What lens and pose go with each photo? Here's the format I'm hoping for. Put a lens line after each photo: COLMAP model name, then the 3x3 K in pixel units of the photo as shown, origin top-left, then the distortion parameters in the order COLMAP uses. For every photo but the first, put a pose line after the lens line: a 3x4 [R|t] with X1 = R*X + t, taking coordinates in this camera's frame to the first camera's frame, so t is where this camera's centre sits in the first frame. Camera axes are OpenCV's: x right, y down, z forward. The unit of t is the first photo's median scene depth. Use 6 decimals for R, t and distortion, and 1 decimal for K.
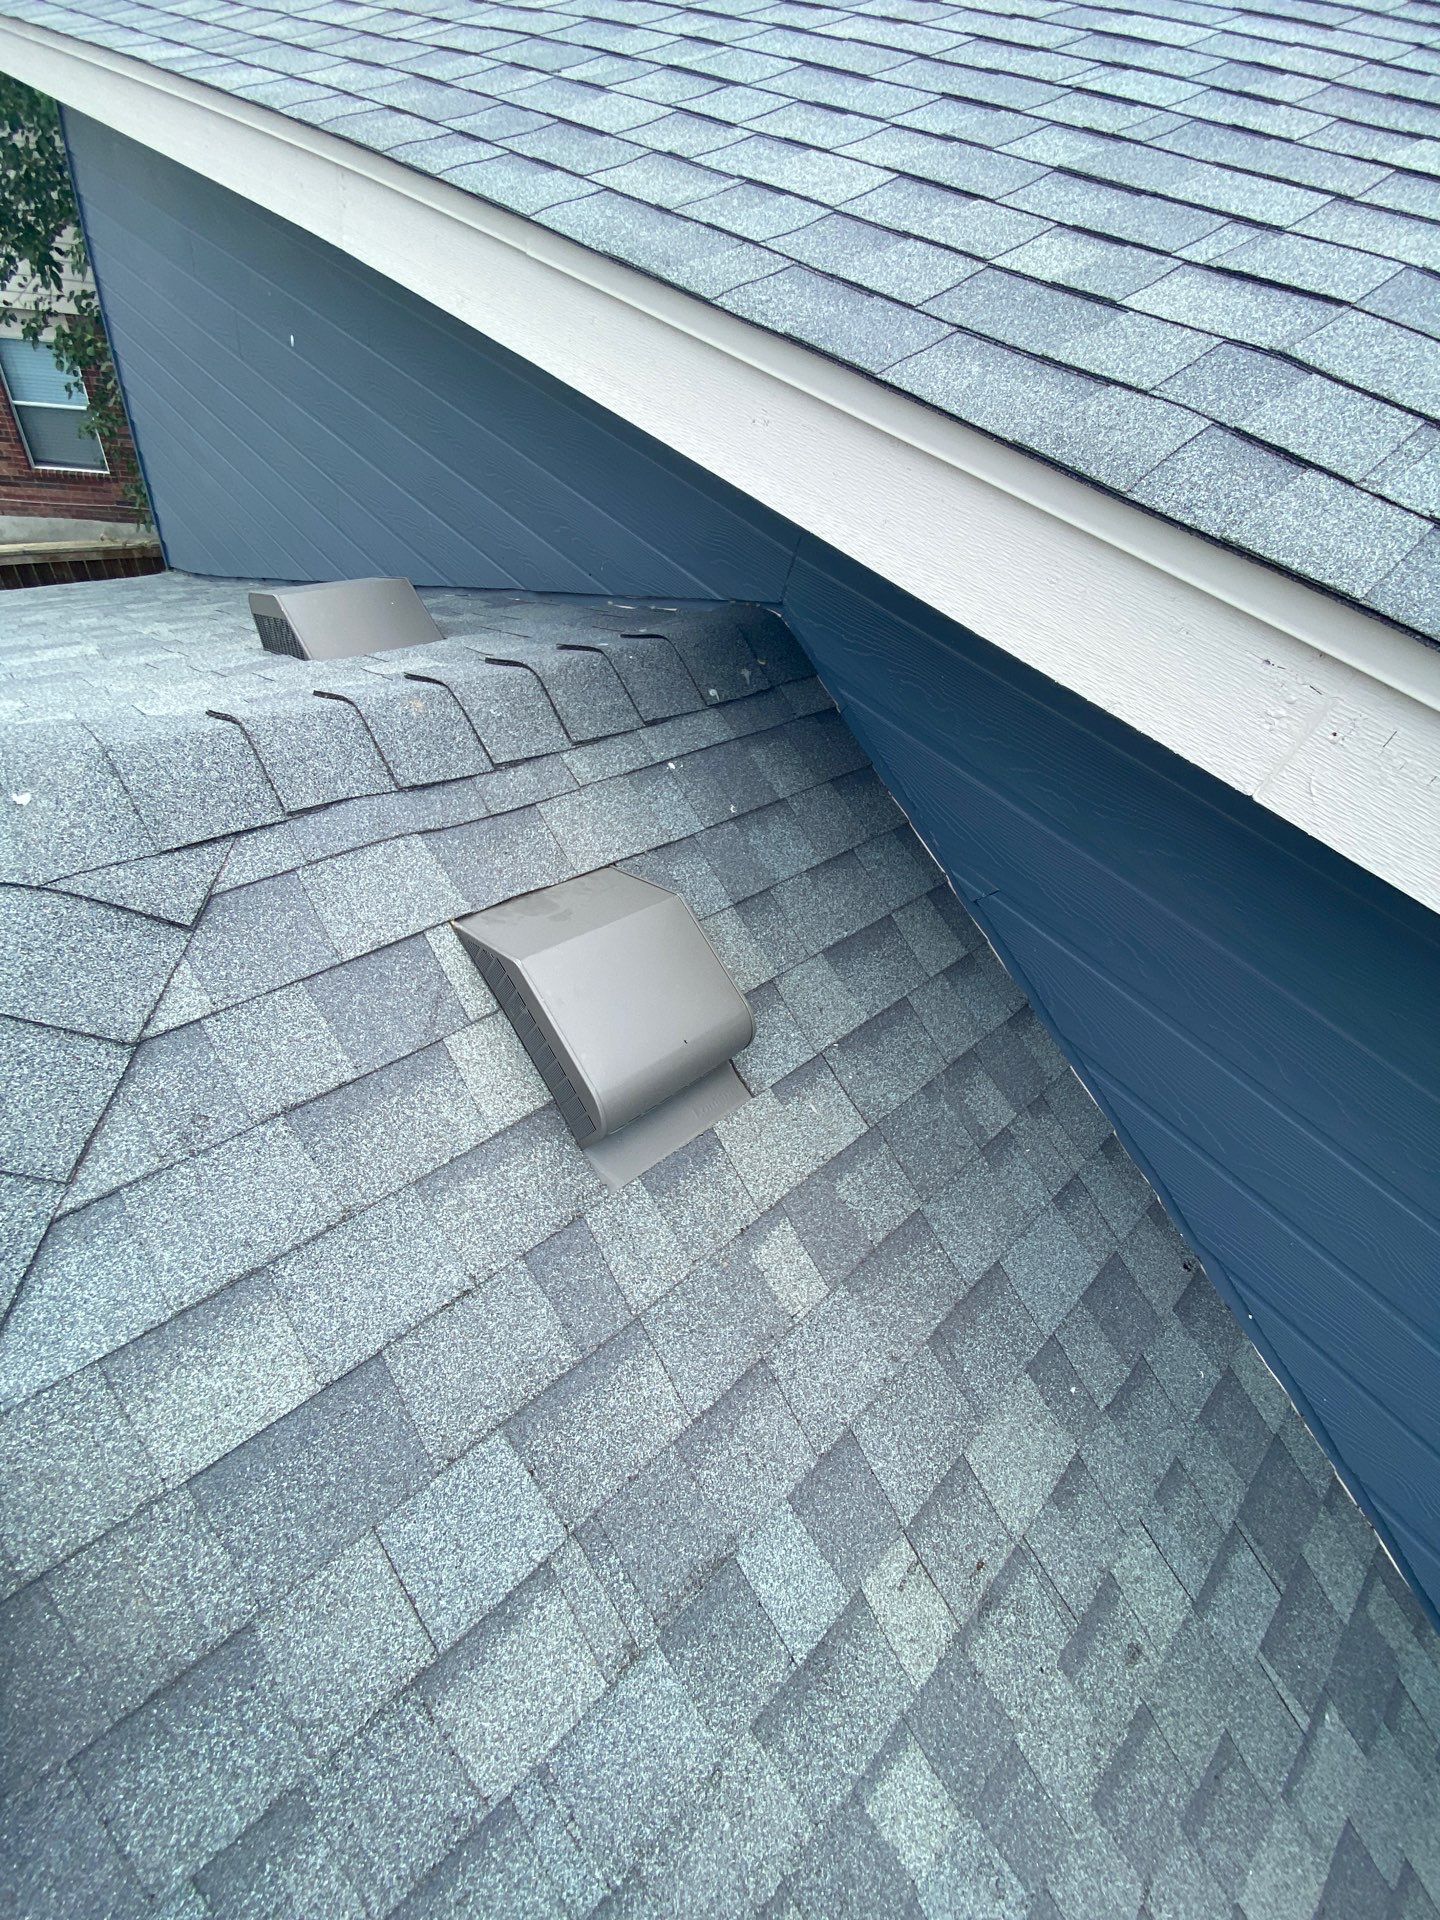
lens RADIAL K [[780.4, 0, 725.5], [0, 780.4, 958.2], [0, 0, 1]] dist [0.018051, -0.018877]
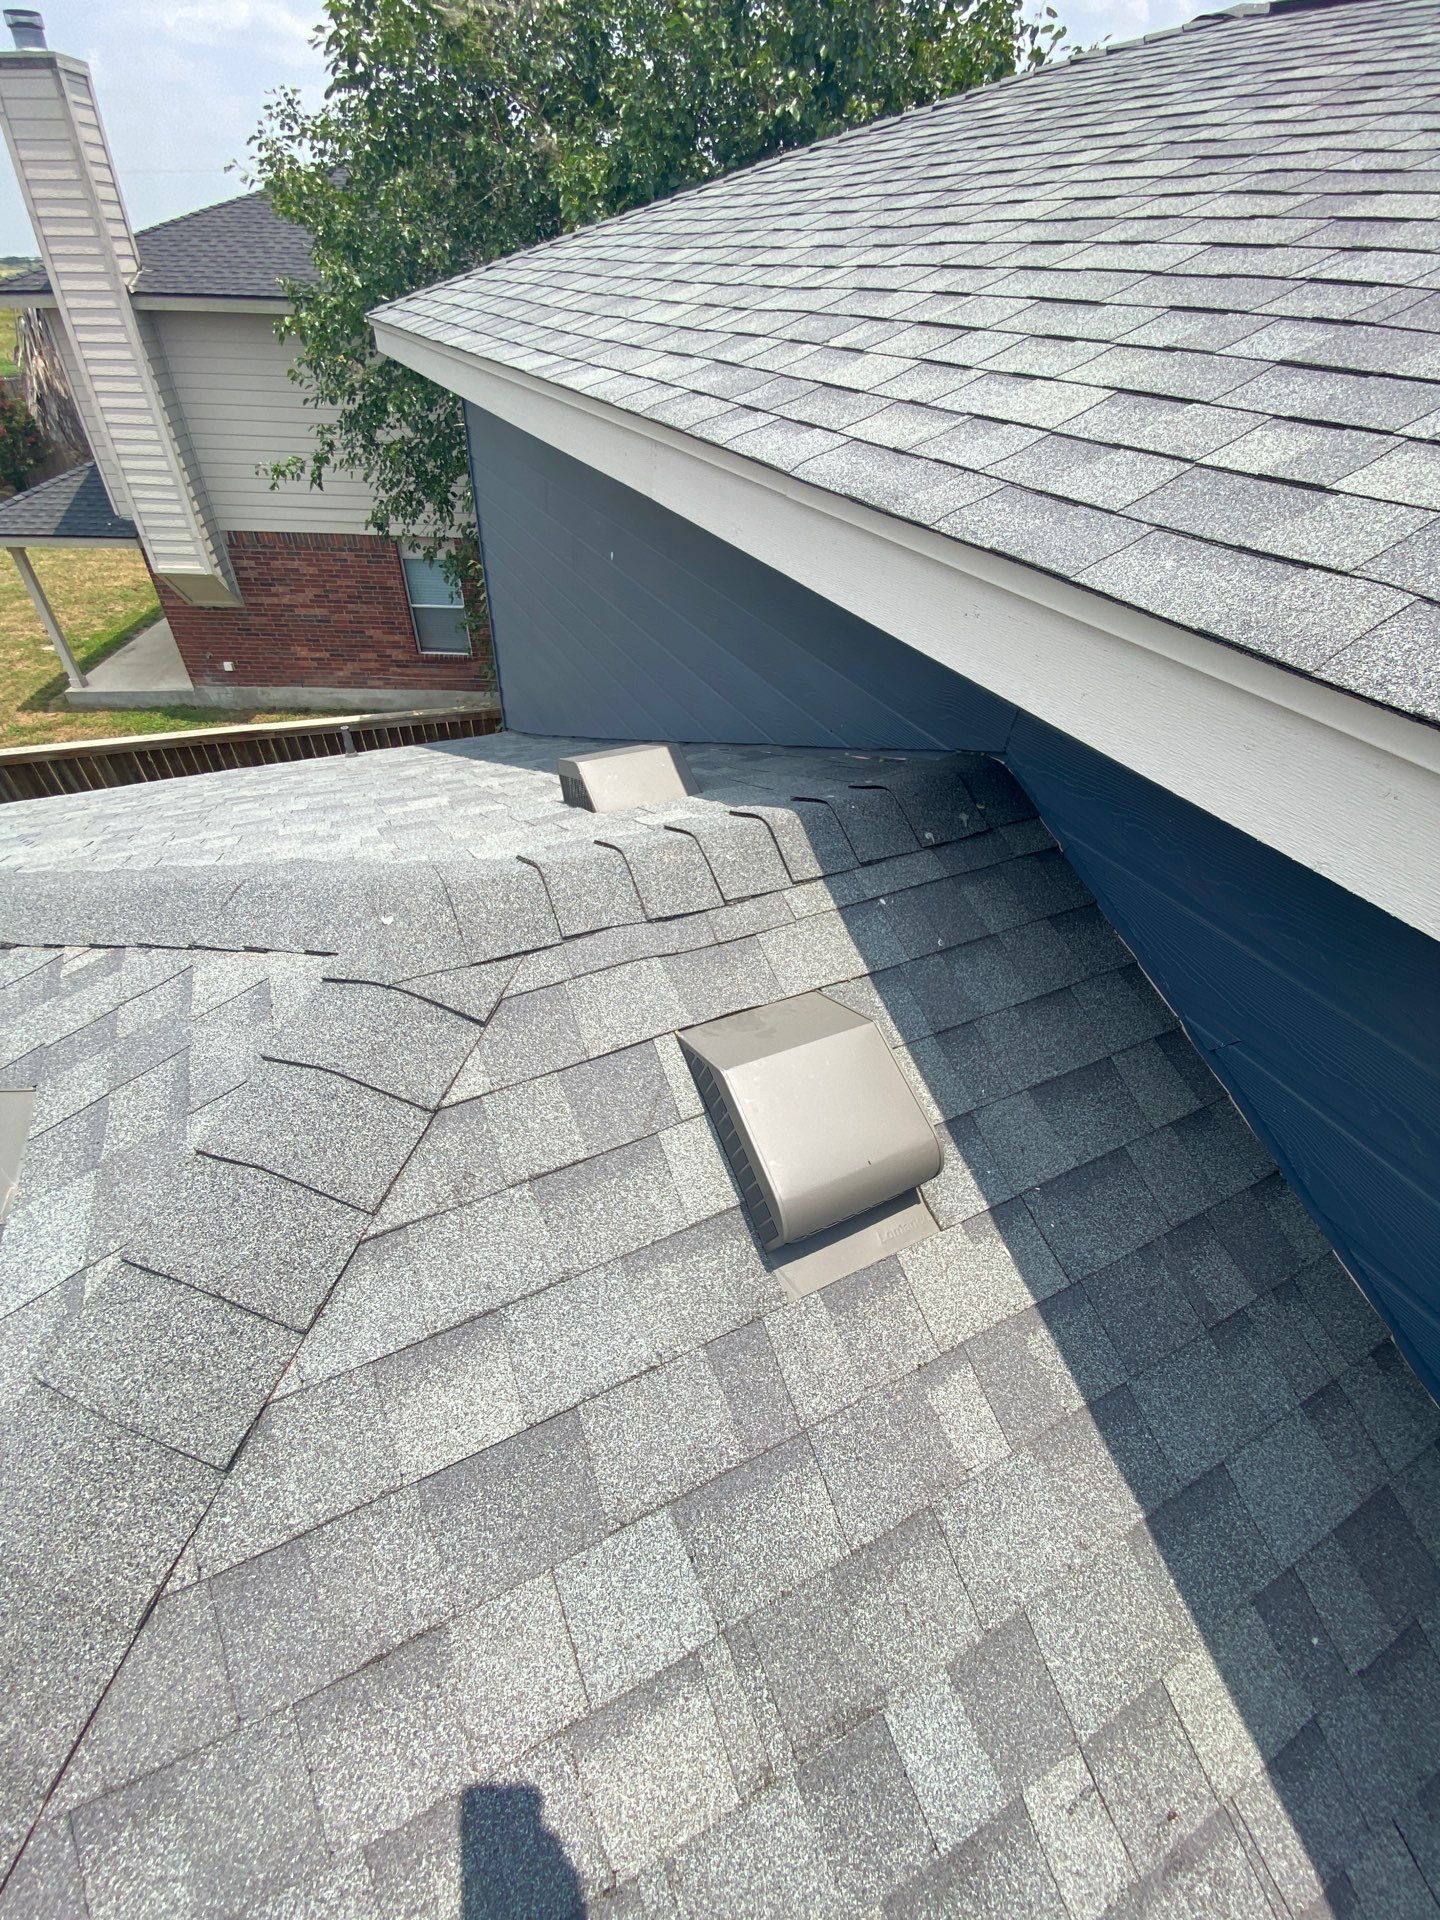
lens RADIAL K [[780.4, 0, 725.5], [0, 780.4, 958.2], [0, 0, 1]] dist [0.018051, -0.018877]
pose [[0.953649, 0.046755, -0.297268, 0.060319], [-0.090089, 0.986907, -0.133786, -0.006575], [0.287120, 0.154365, 0.945375, -0.093974]]
